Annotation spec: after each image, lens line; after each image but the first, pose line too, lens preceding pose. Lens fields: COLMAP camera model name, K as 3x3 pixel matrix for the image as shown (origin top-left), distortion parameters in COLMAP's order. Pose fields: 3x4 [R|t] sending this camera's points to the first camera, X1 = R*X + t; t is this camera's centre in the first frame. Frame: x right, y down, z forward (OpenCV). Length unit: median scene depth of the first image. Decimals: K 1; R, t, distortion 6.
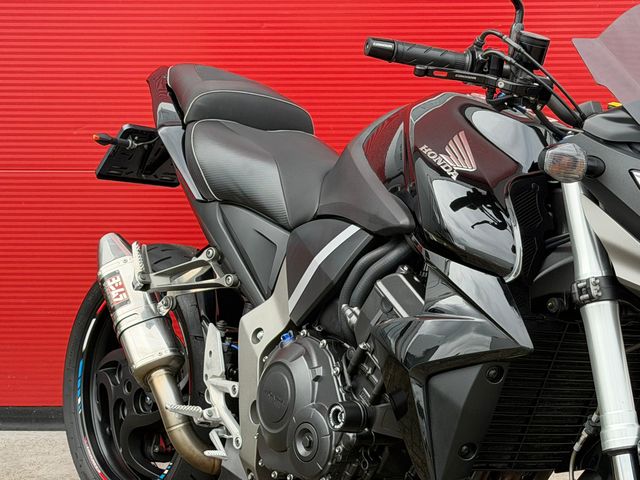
lens RADIAL K [[1509.7, 0, 321.6], [0, 1509.7, 245.6], [0, 0, 1]] dist [0.146260, 0.000000]
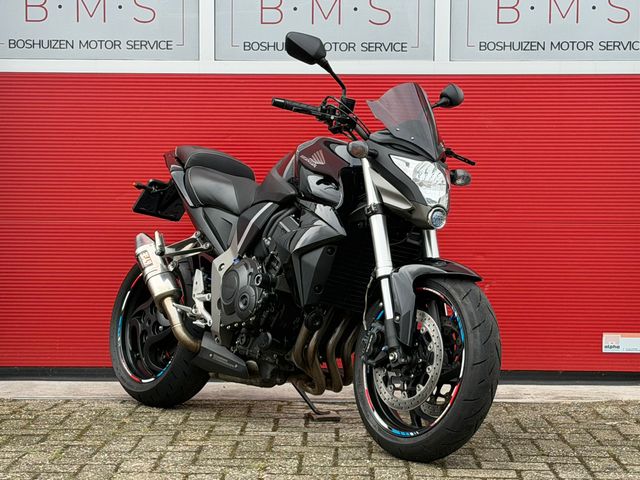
lens RADIAL K [[1509.7, 0, 317.6], [0, 1509.7, 240.2], [0, 0, 1]] dist [0.146260, 0.000000]
pose [[0.999896, 0.009767, 0.010599, 0.064832], [-0.007817, 0.985324, -0.170517, 0.384605], [-0.012108, 0.170417, 0.985298, -0.984838]]
